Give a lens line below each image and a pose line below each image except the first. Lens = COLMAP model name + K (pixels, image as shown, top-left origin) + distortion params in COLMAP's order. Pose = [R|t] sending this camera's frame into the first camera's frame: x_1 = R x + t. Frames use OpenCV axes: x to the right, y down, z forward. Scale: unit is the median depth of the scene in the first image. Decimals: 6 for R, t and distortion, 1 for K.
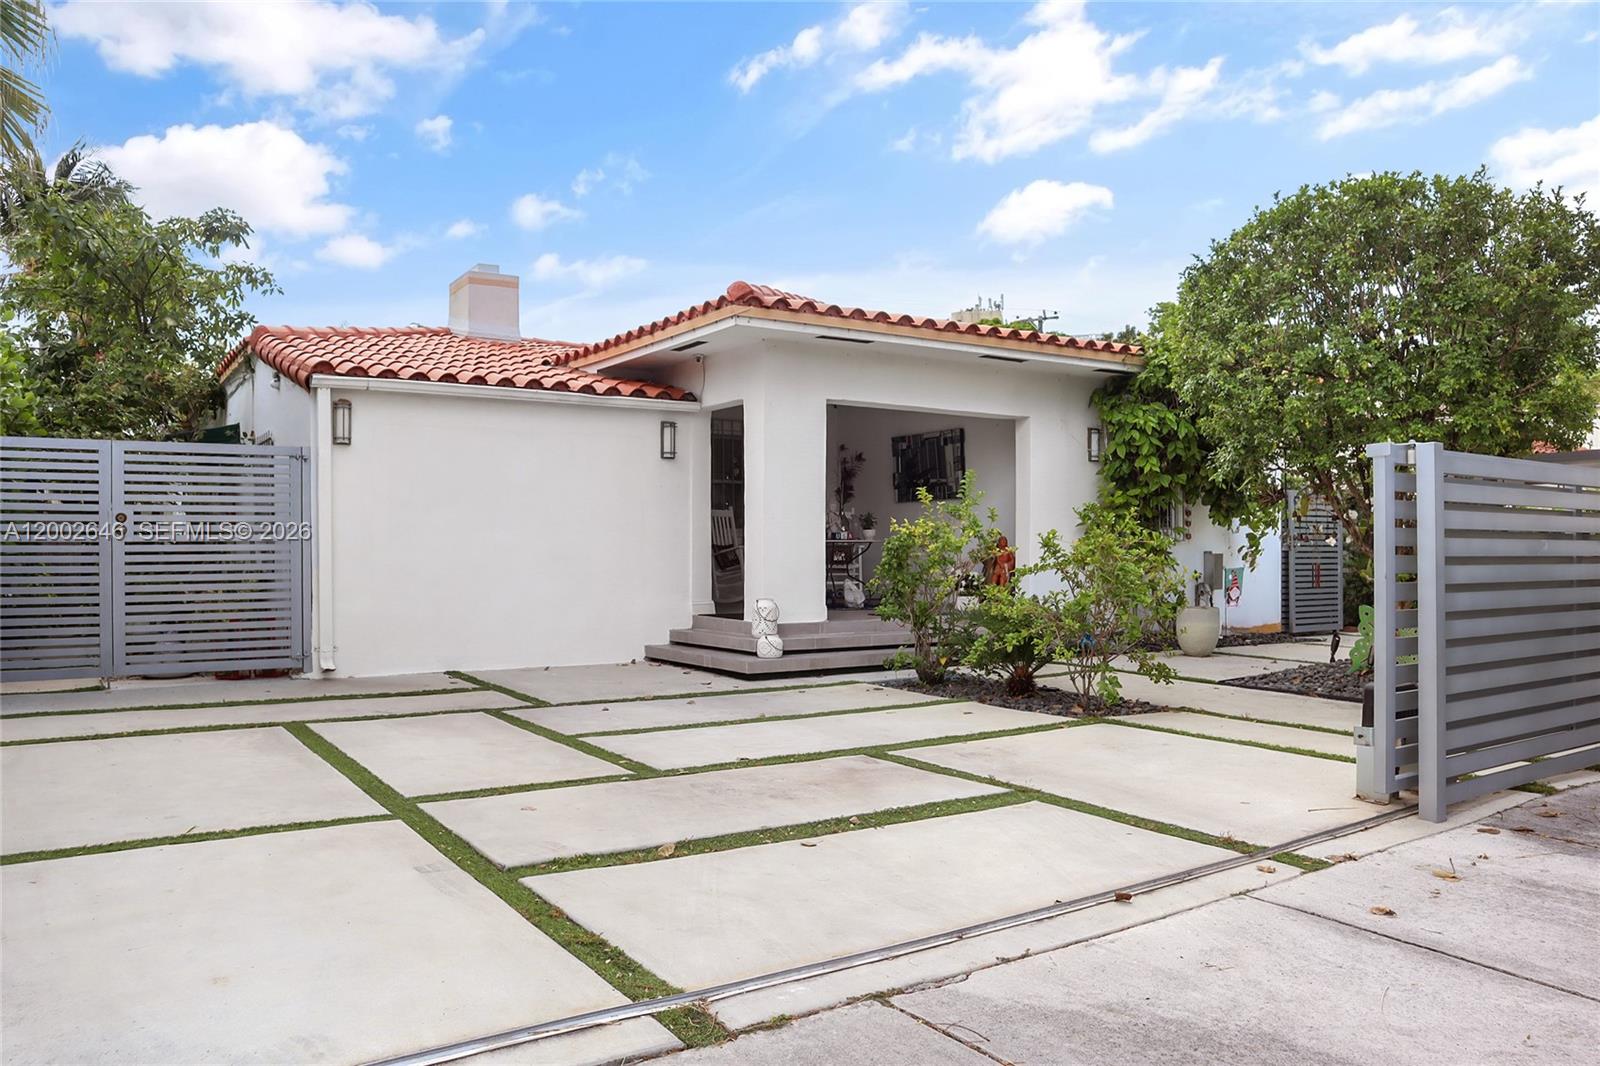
lens RADIAL K [[1160.8, 0, 736.2], [0, 1160.8, 529.8], [0, 0, 1]] dist [-0.081095, 0.001328]
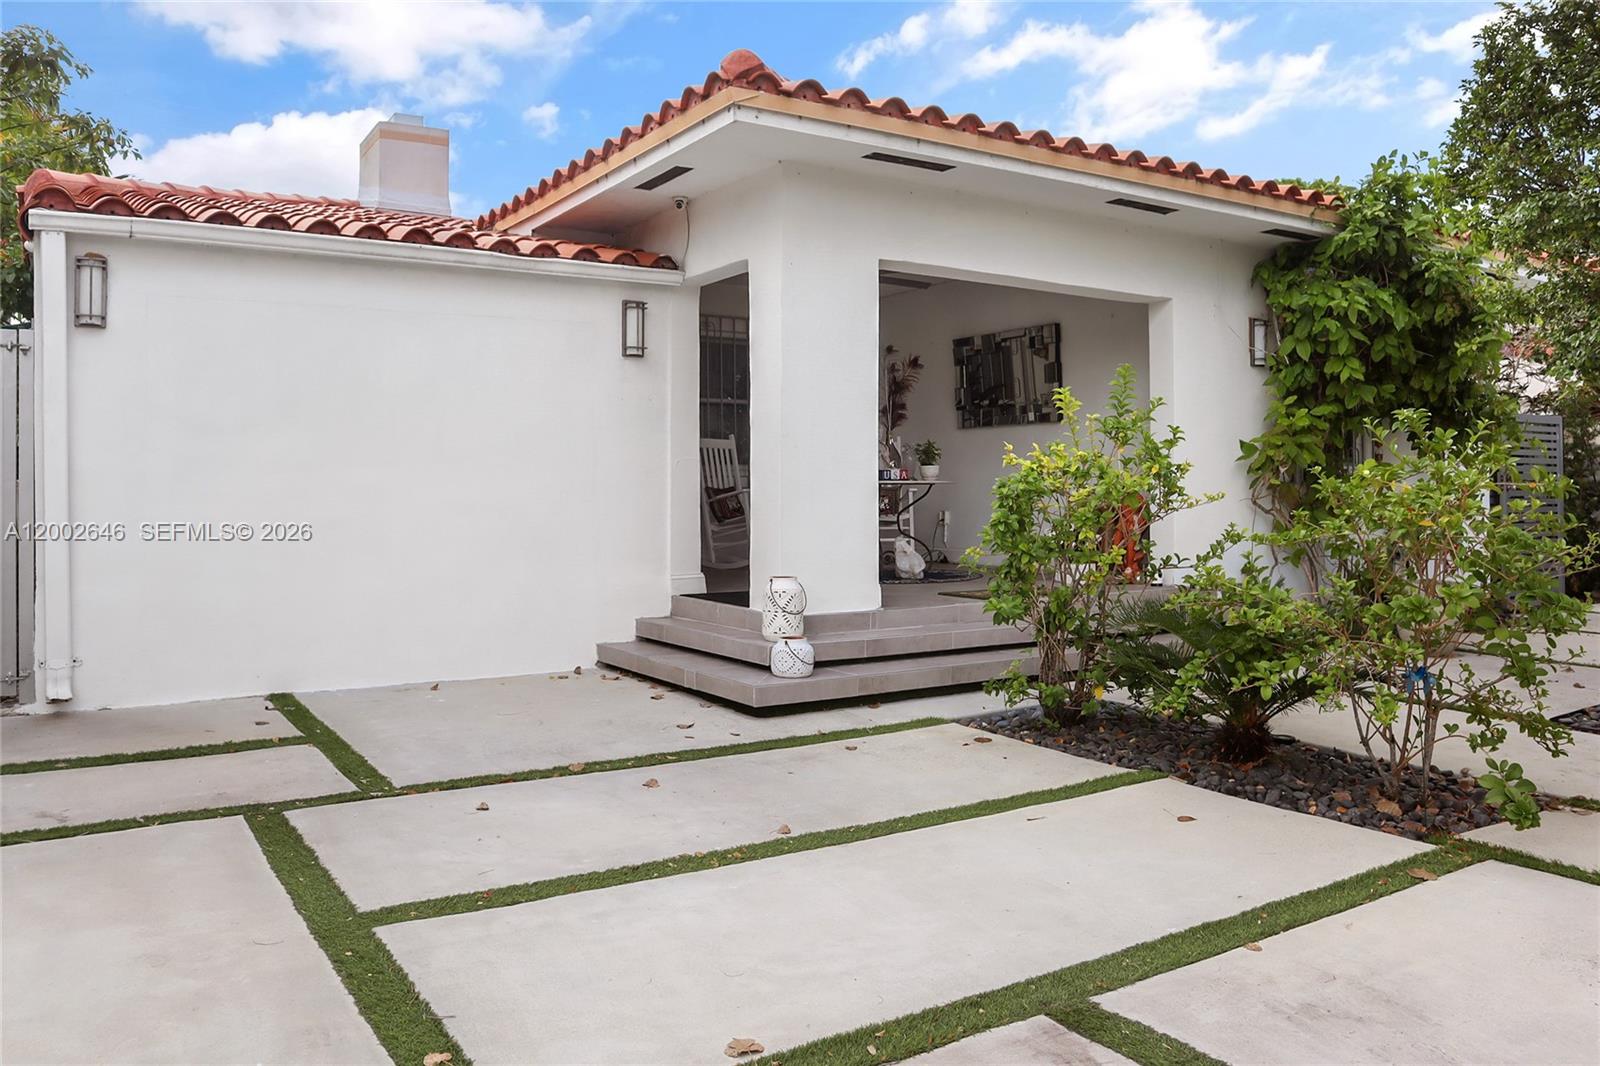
lens RADIAL K [[1160.8, 0, 736.2], [0, 1160.8, 529.8], [0, 0, 1]] dist [-0.081095, 0.001328]
pose [[0.999981, -0.001694, -0.005986, 0.002957], [0.001996, 0.998705, 0.050839, 0.003086], [0.005892, -0.050850, 0.998689, 0.343292]]
